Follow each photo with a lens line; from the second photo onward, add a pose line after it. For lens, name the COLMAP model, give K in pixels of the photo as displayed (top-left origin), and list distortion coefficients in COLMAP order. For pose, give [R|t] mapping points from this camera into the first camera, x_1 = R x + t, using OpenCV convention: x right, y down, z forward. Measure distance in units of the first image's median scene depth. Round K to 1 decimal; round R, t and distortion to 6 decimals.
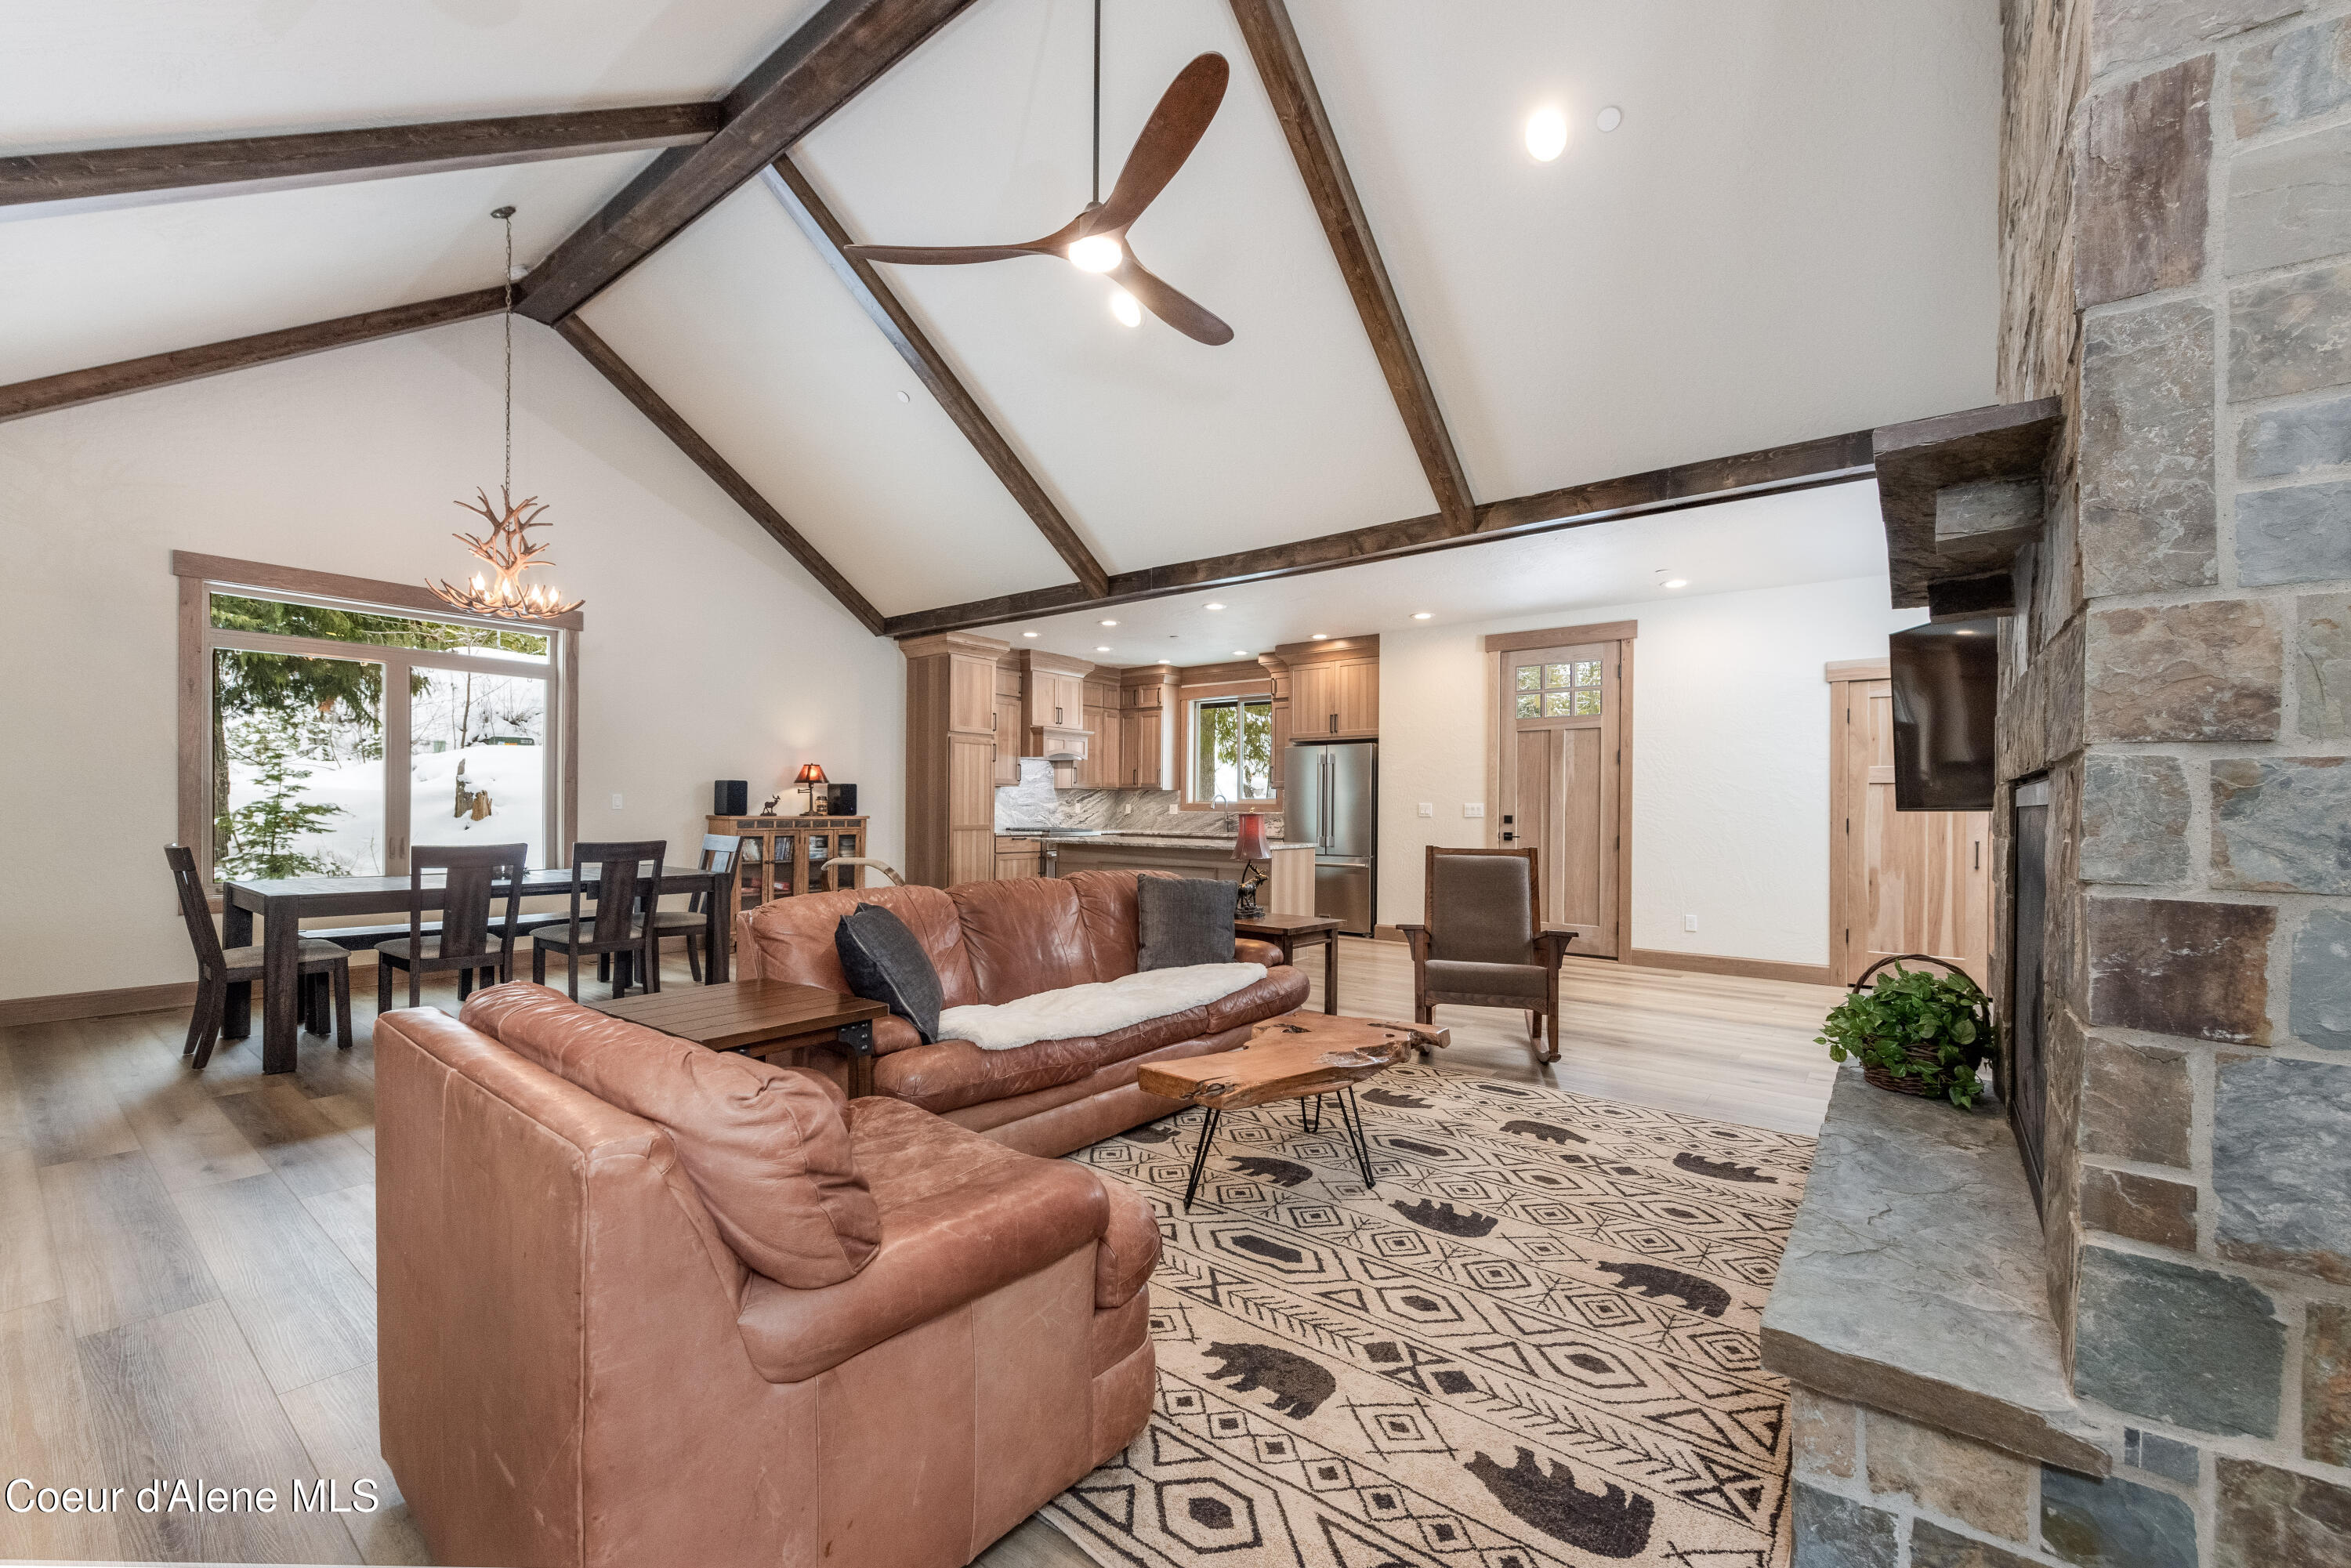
lens RADIAL K [[939.4, 0, 1147.4], [0, 939.4, 806.5], [0, 0, 1]] dist [0.001456, 0.000042]
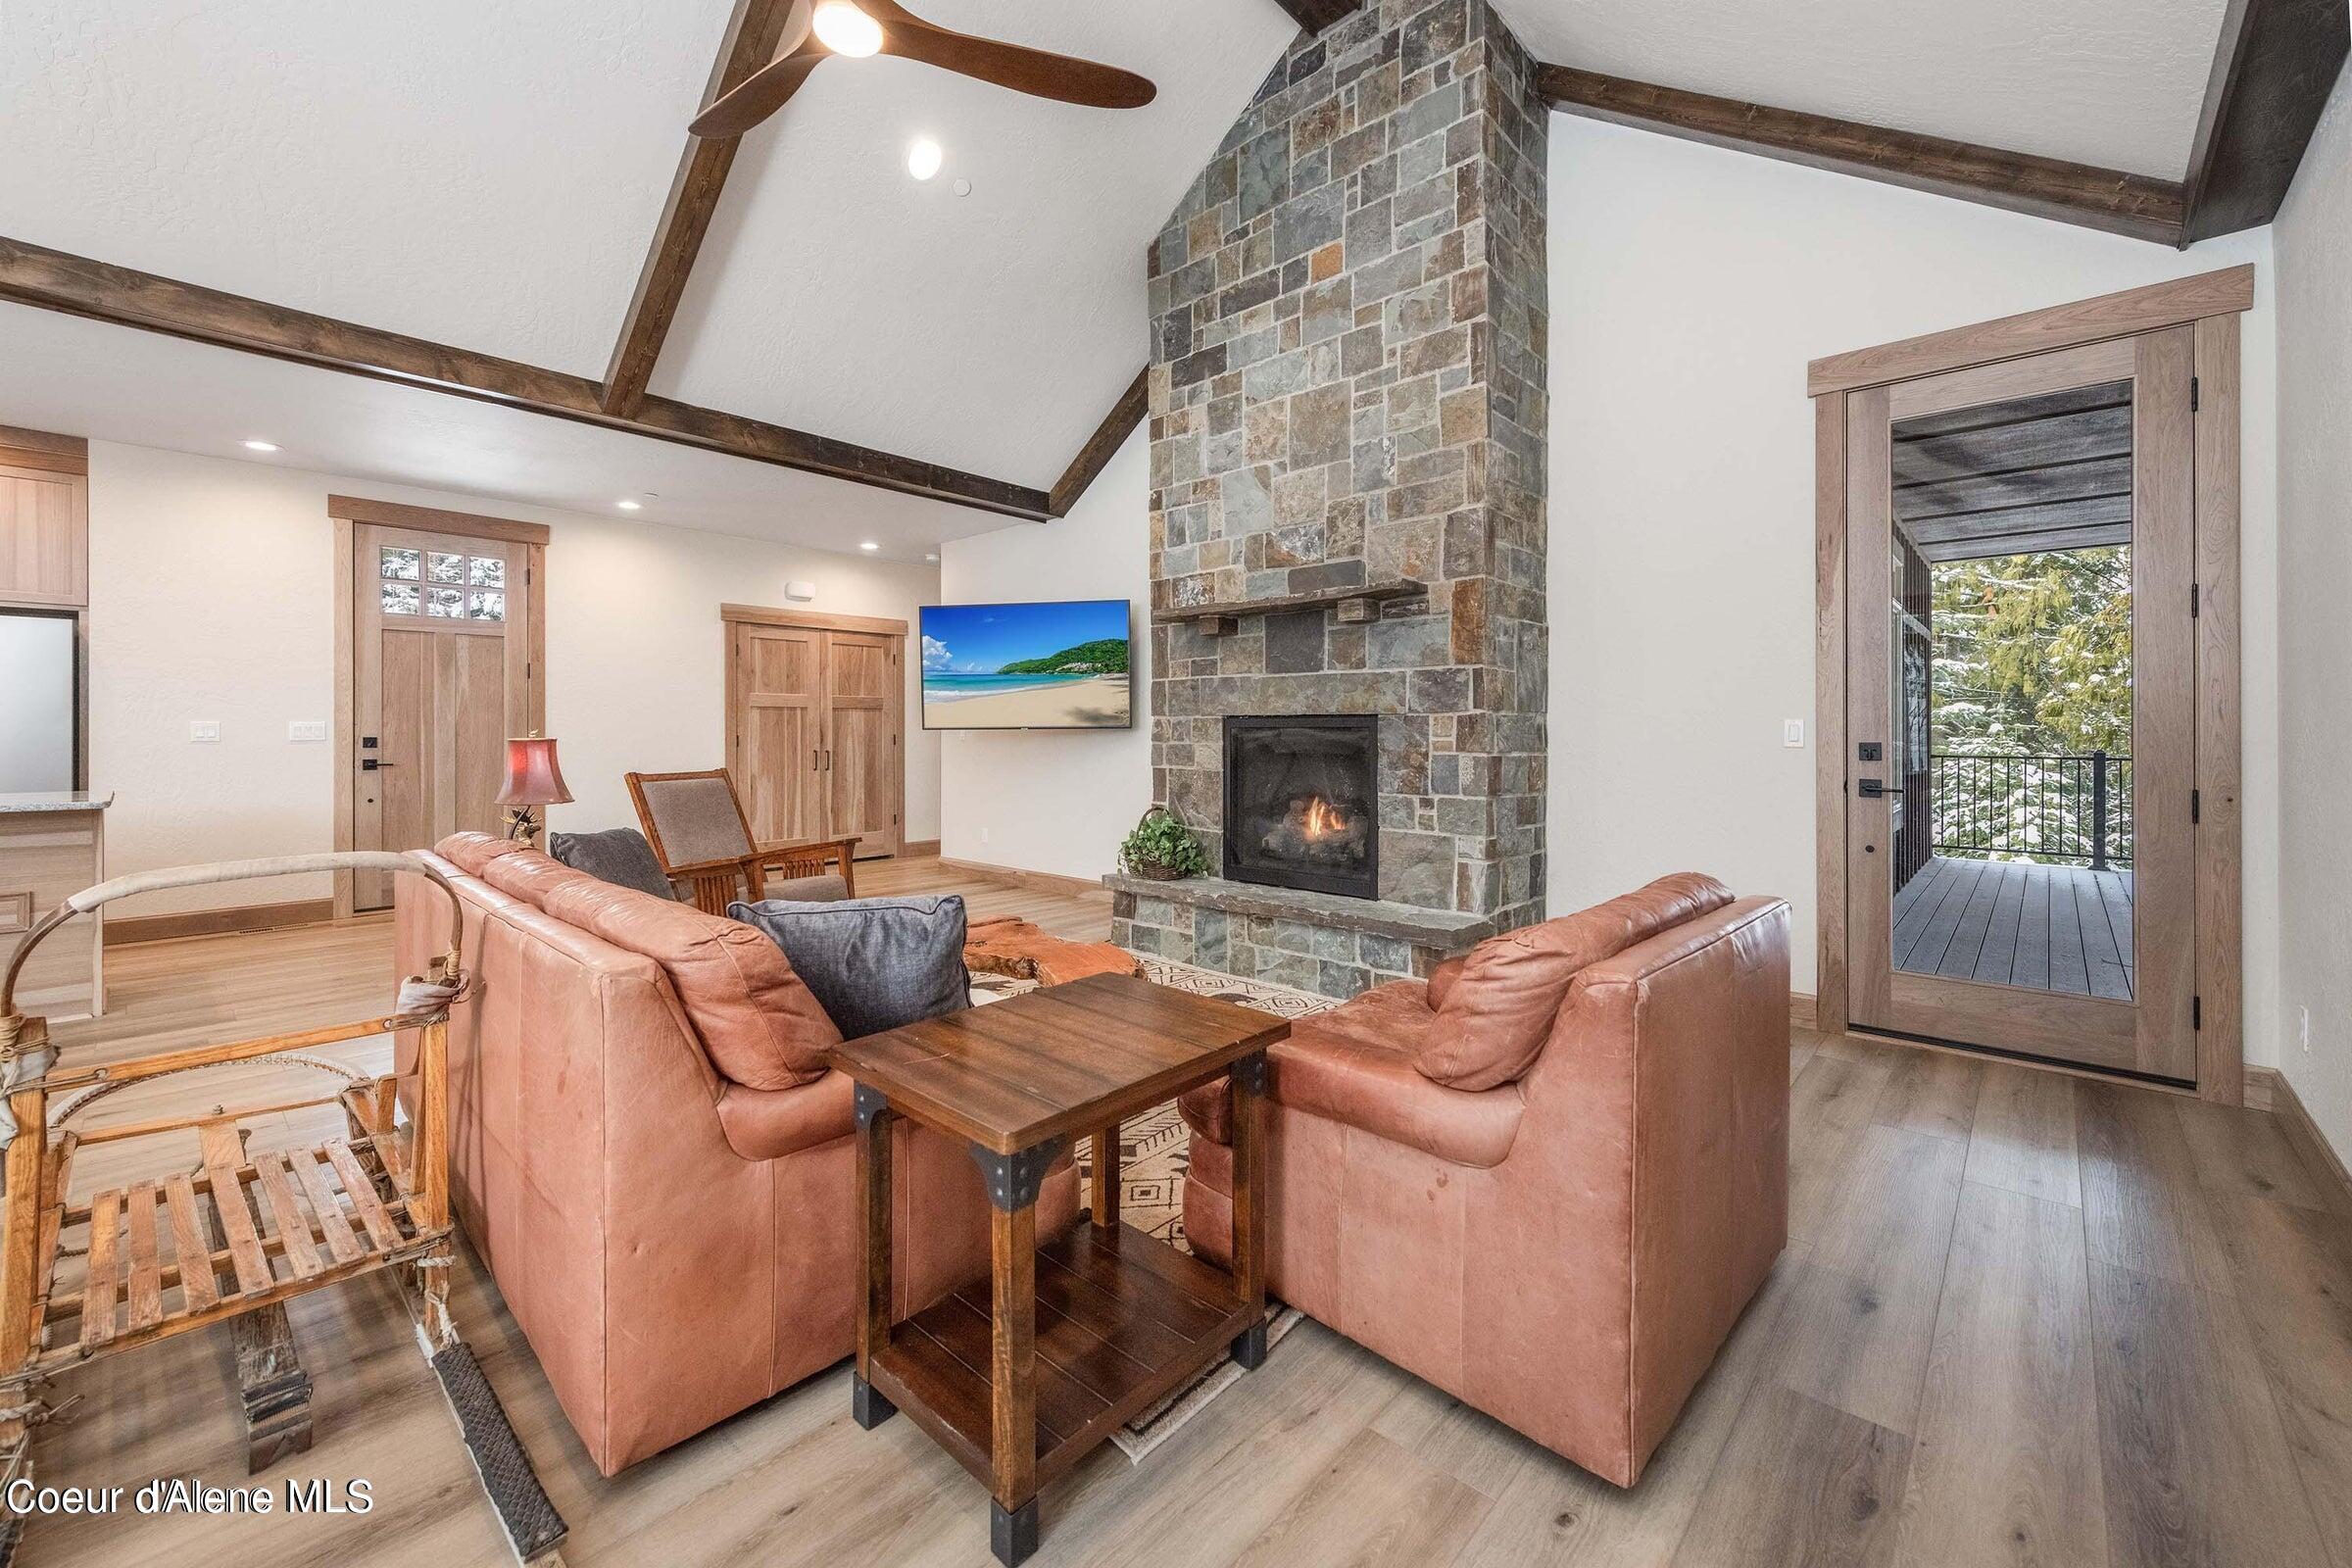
lens RADIAL K [[929.2, 0, 1224.4], [0, 929.2, 736.5], [0, 0, 1]] dist [0.001862, -0.000171]
pose [[0.034320, -0.011314, 0.999347, -0.302610], [0.001665, 0.999935, 0.011263, 0.001348], [-0.999410, 0.001277, 0.034336, 0.231330]]
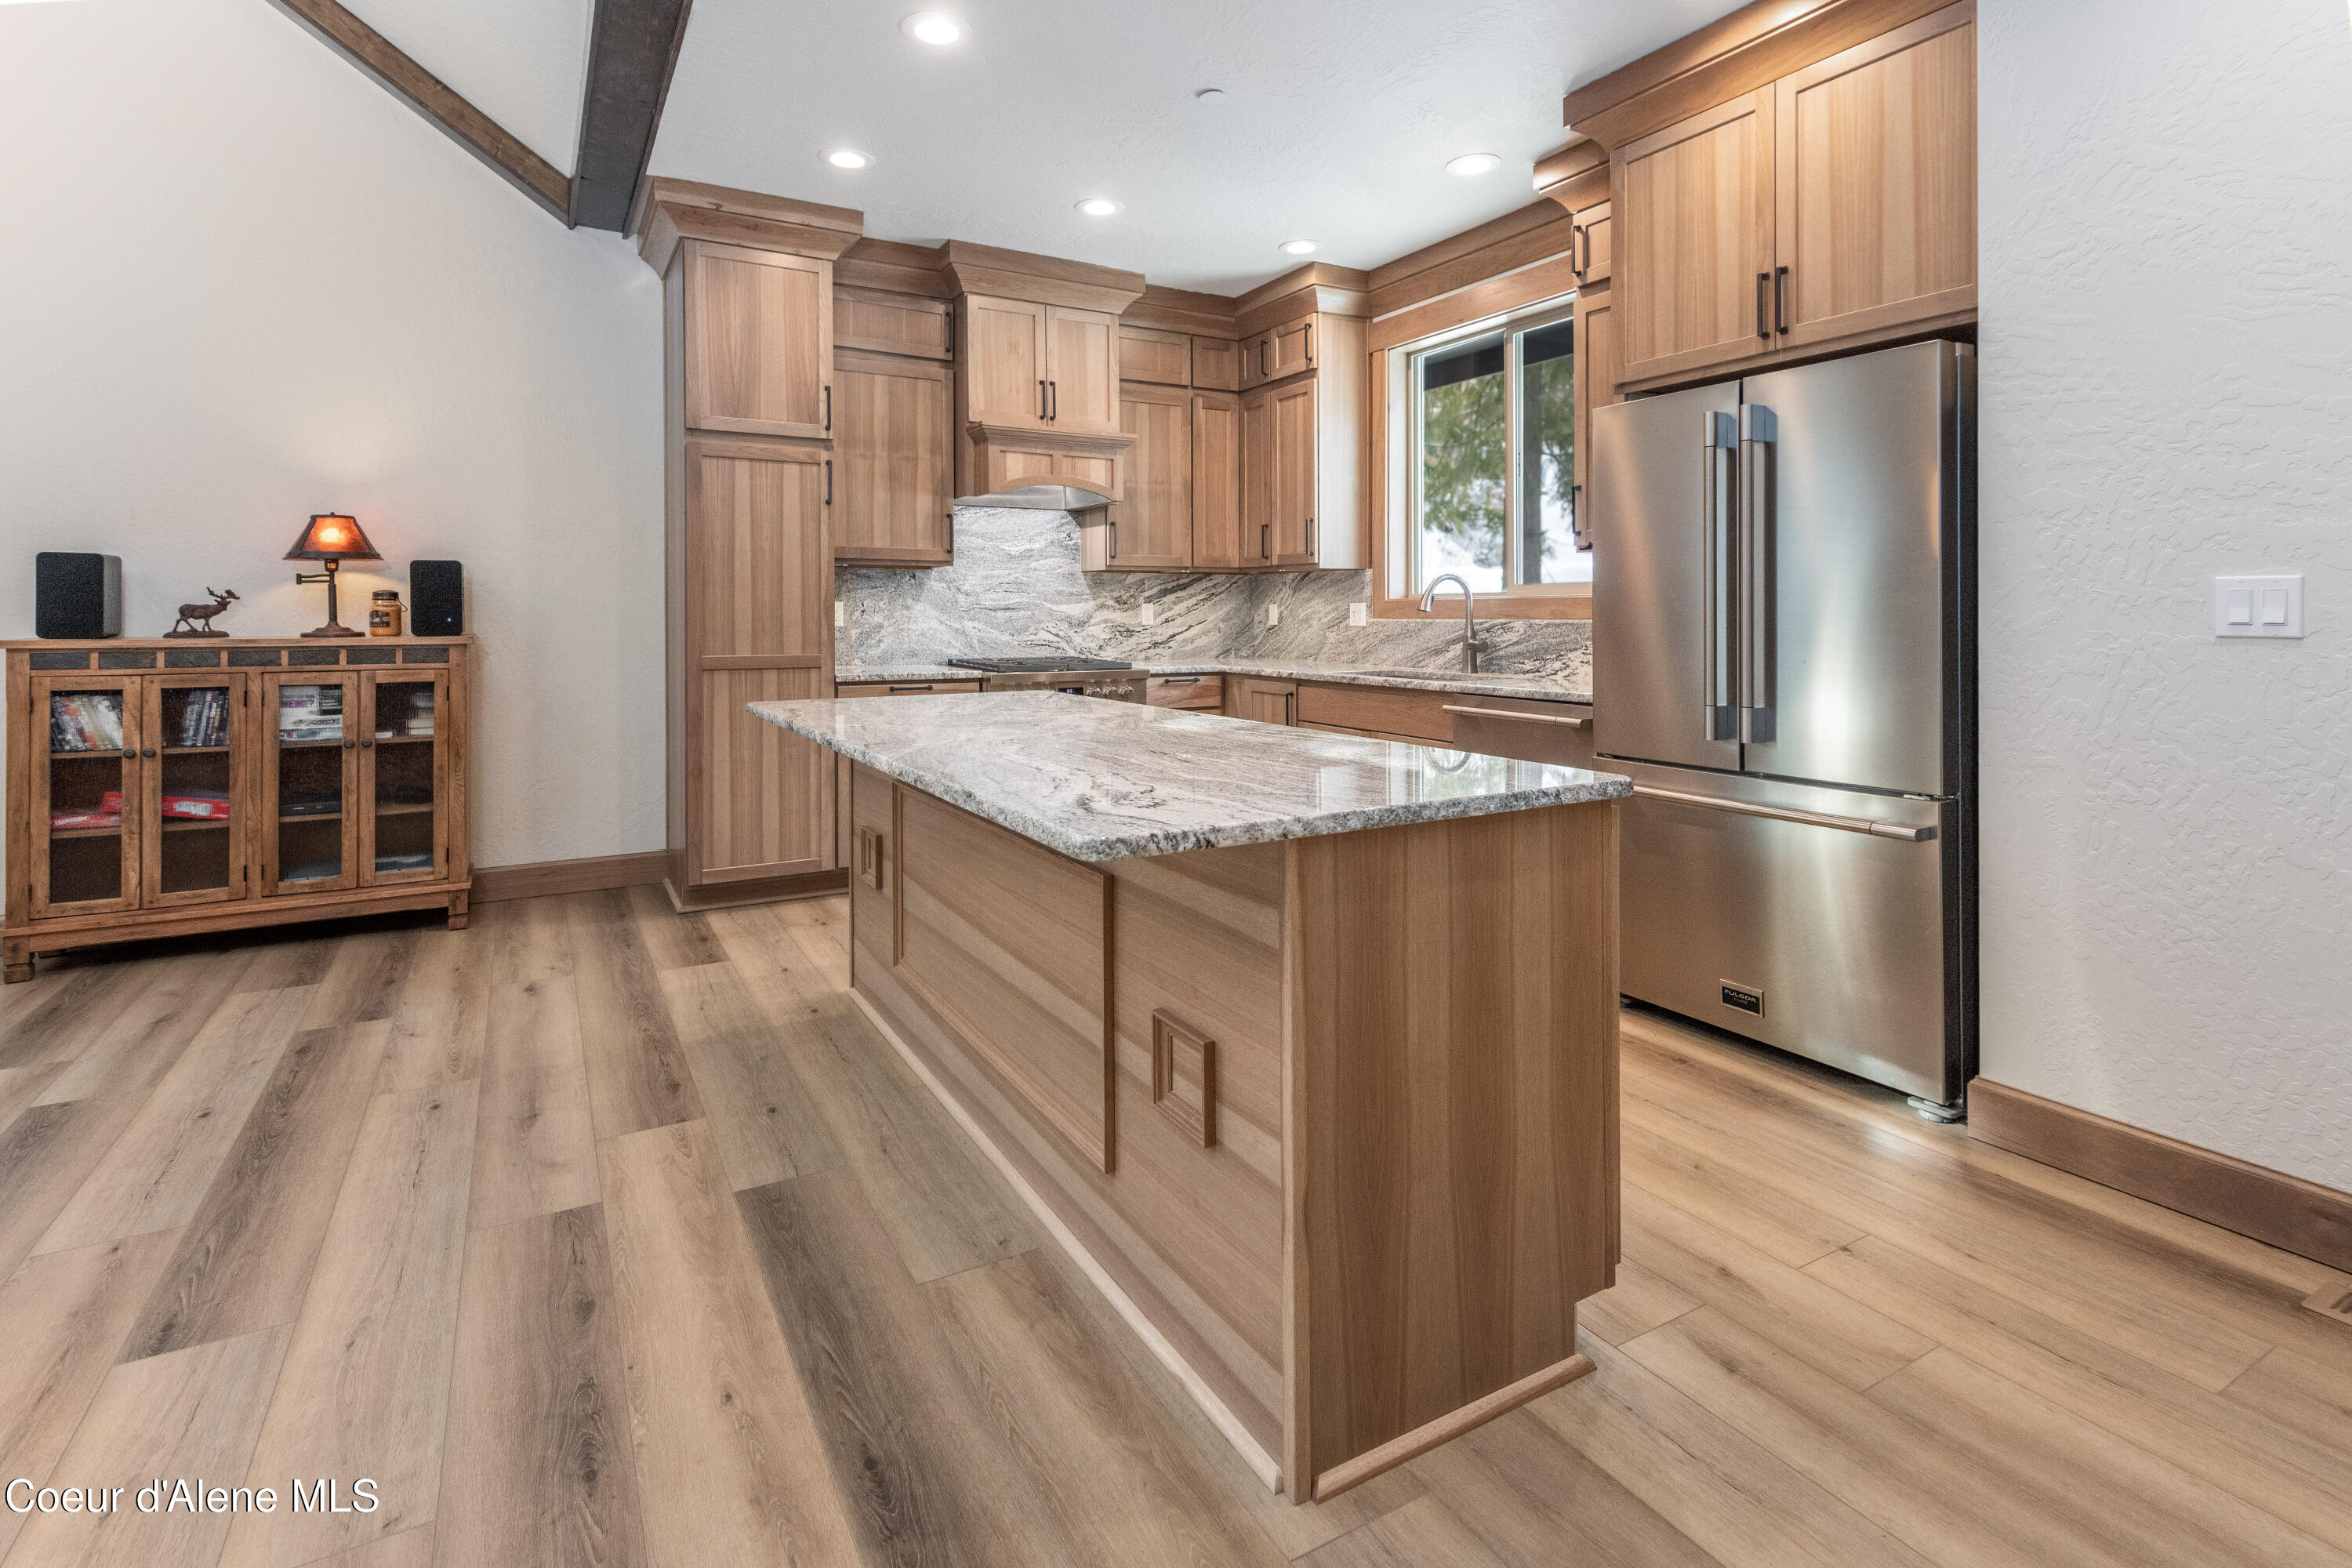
lens RADIAL K [[1072.0, 0, 1125.6], [0, 1072.0, 608.4], [0, 0, 1]] dist [0.000814, 0.000244]
pose [[0.925744, -0.011178, -0.377985, 0.134769], [0.008615, 0.999927, -0.008473, 0.003874], [0.378052, 0.004588, 0.925773, 0.616940]]
